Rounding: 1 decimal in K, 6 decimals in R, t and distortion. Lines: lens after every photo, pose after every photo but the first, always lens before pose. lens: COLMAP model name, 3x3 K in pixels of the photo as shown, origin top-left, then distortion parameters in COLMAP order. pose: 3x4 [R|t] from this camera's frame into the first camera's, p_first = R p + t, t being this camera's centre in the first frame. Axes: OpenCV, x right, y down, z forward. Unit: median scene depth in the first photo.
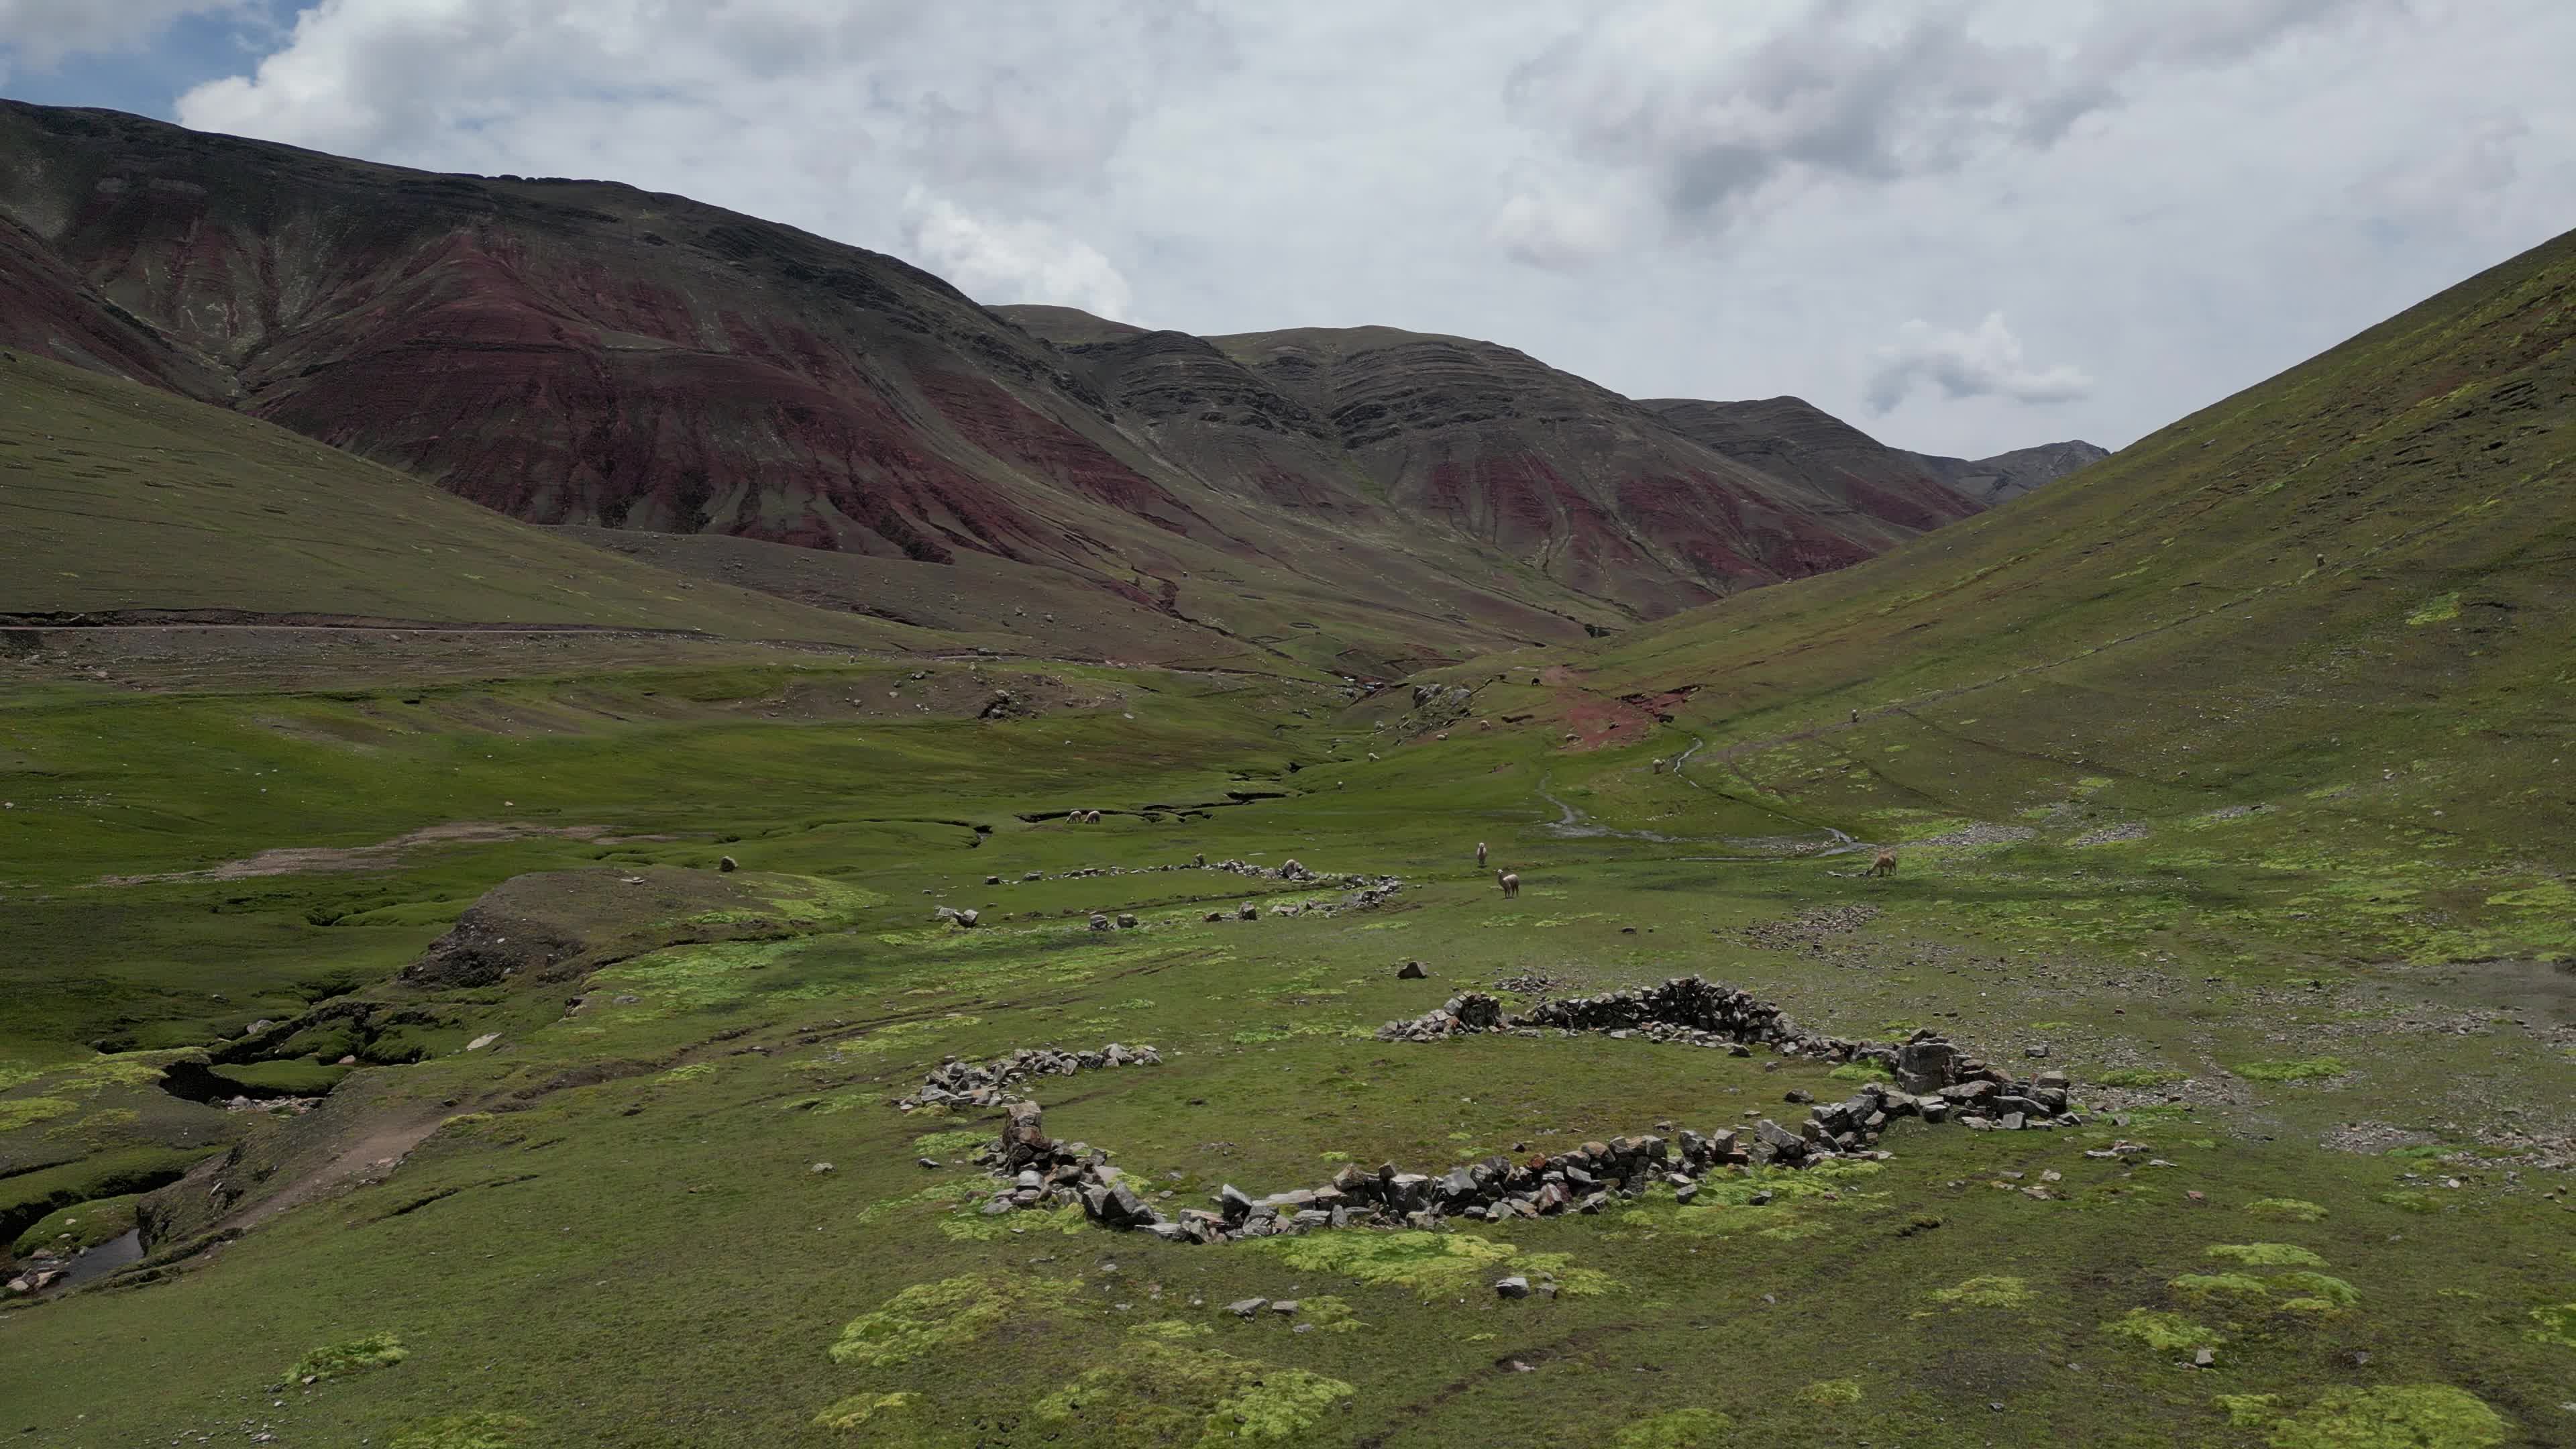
lens RADIAL K [[1988.0, 0, 1288.0], [0, 1988.0, 724.5], [0, 0, 1]] dist [0.158808, -0.163377]
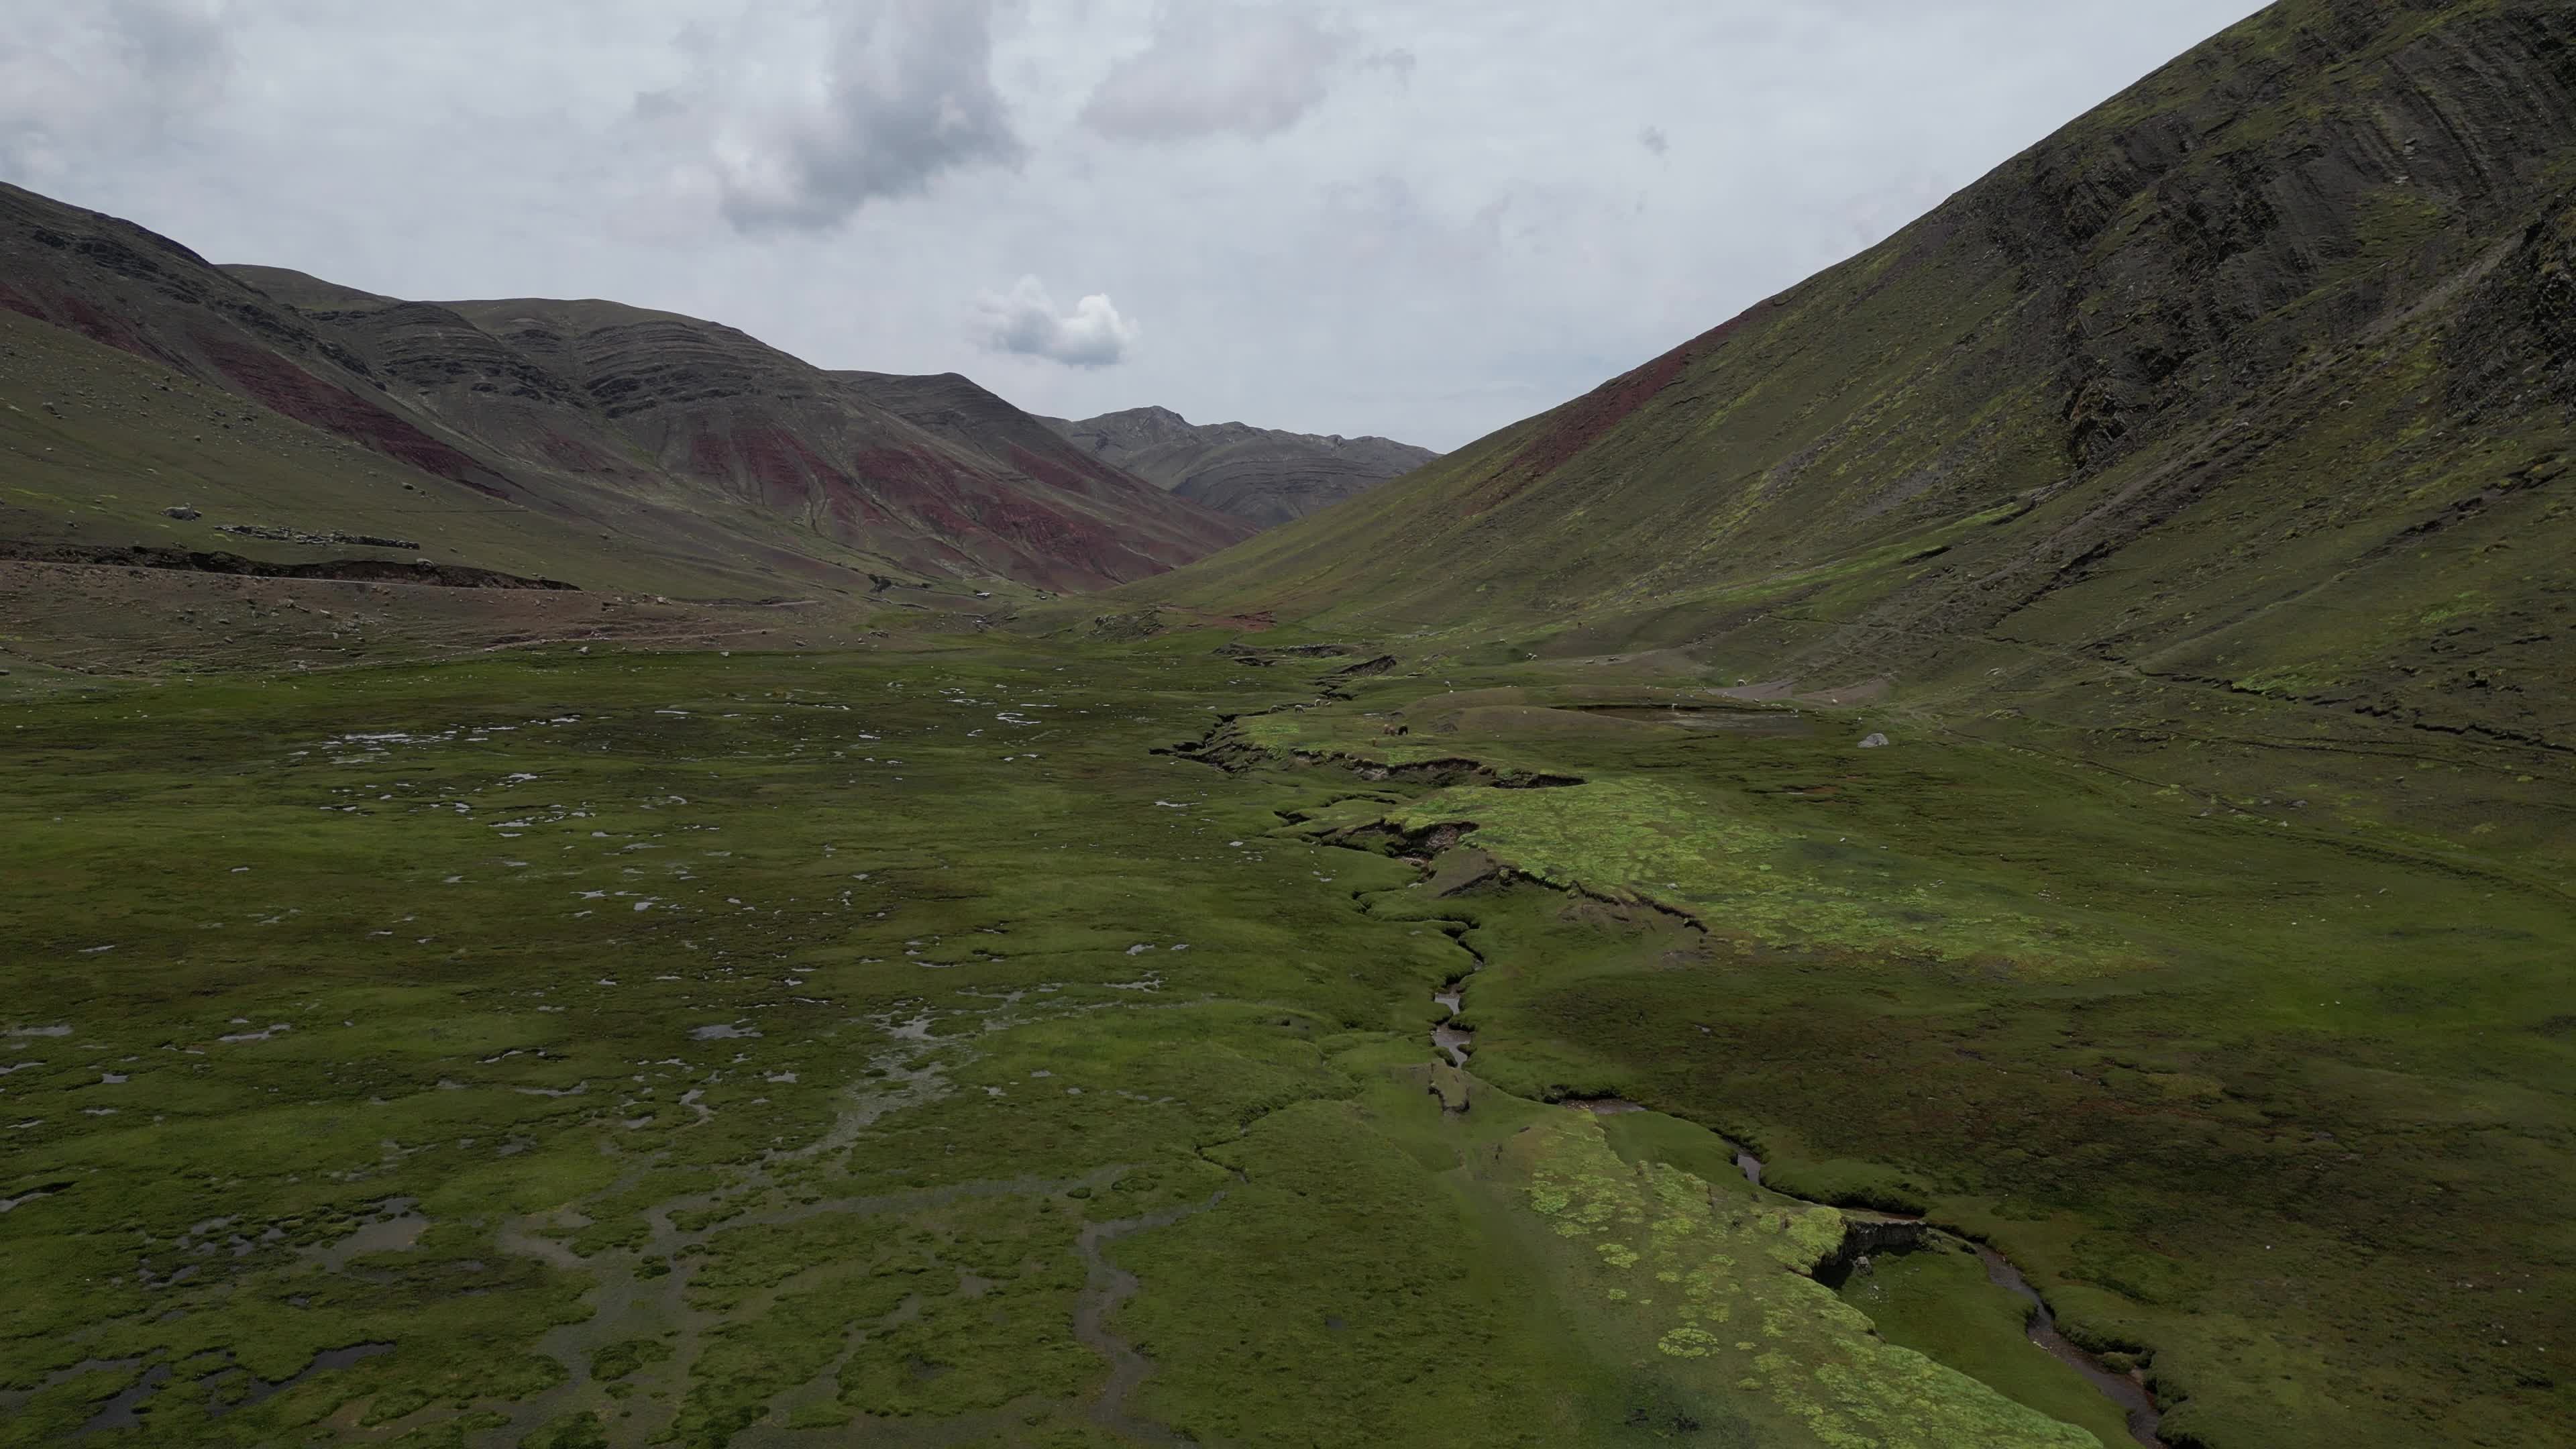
lens RADIAL K [[1988.0, 0, 1288.0], [0, 1988.0, 724.5], [0, 0, 1]] dist [0.158808, -0.163377]
pose [[0.902138, -0.049580, 0.428590, -0.127719], [0.036536, 0.998586, 0.038612, 0.004405], [-0.429899, -0.019174, 0.902674, -0.206804]]
